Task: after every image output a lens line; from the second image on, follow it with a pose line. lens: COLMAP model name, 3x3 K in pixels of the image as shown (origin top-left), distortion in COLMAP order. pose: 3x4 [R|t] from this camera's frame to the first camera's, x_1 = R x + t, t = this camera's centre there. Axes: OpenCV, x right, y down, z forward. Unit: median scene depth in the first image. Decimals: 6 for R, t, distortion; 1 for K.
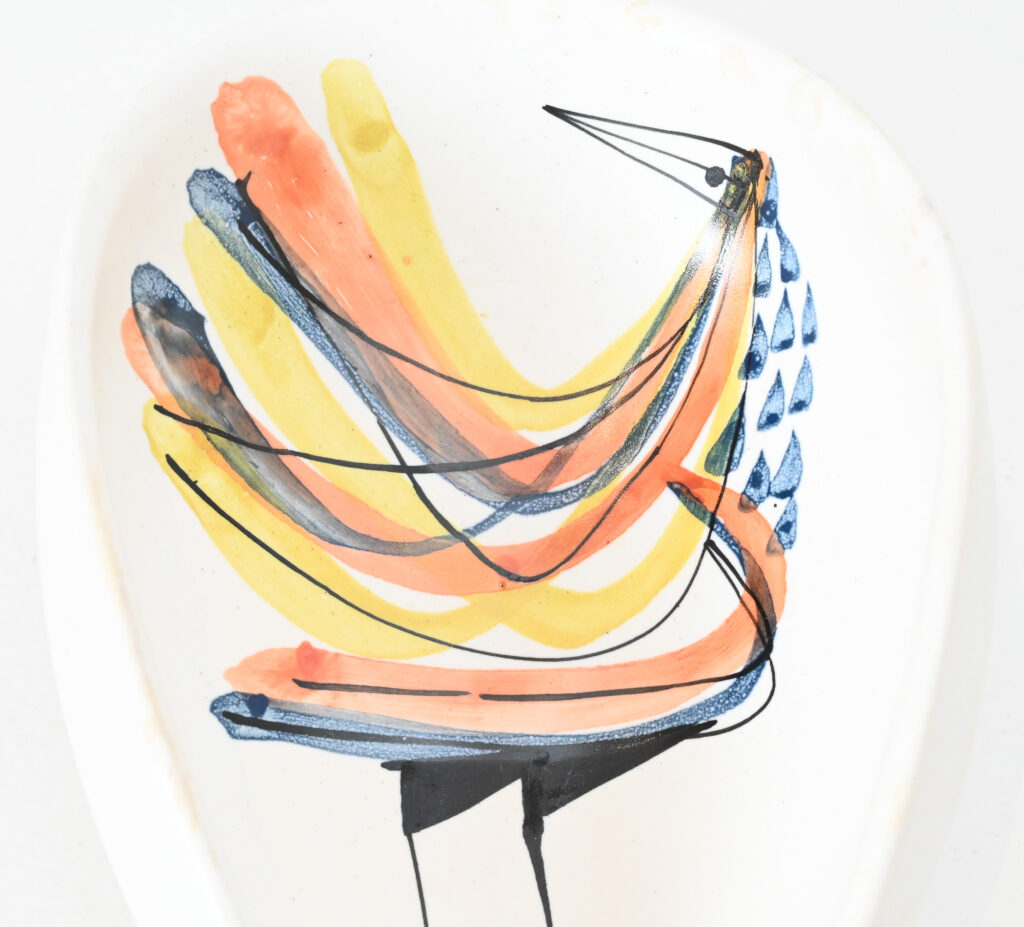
lens RADIAL K [[3348.6, 0, 512.0], [0, 3348.6, 463.5], [0, 0, 1]] dist [-0.014076, 0.544717]
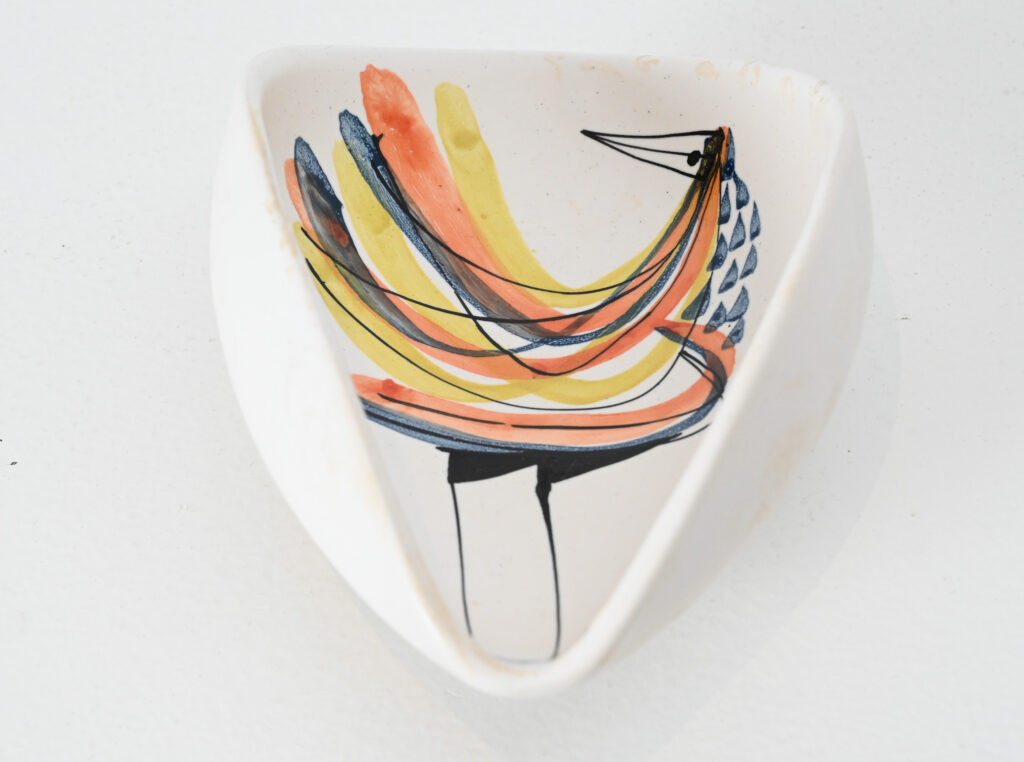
lens RADIAL K [[2753.9, 0, 512.0], [0, 2753.9, 381.0], [0, 0, 1]] dist [-0.042395, -0.110395]
pose [[0.996540, 0.023282, -0.079789, 0.080545], [-0.066168, 0.803168, -0.592067, 0.725616], [0.050299, 0.595298, 0.801929, 0.077645]]
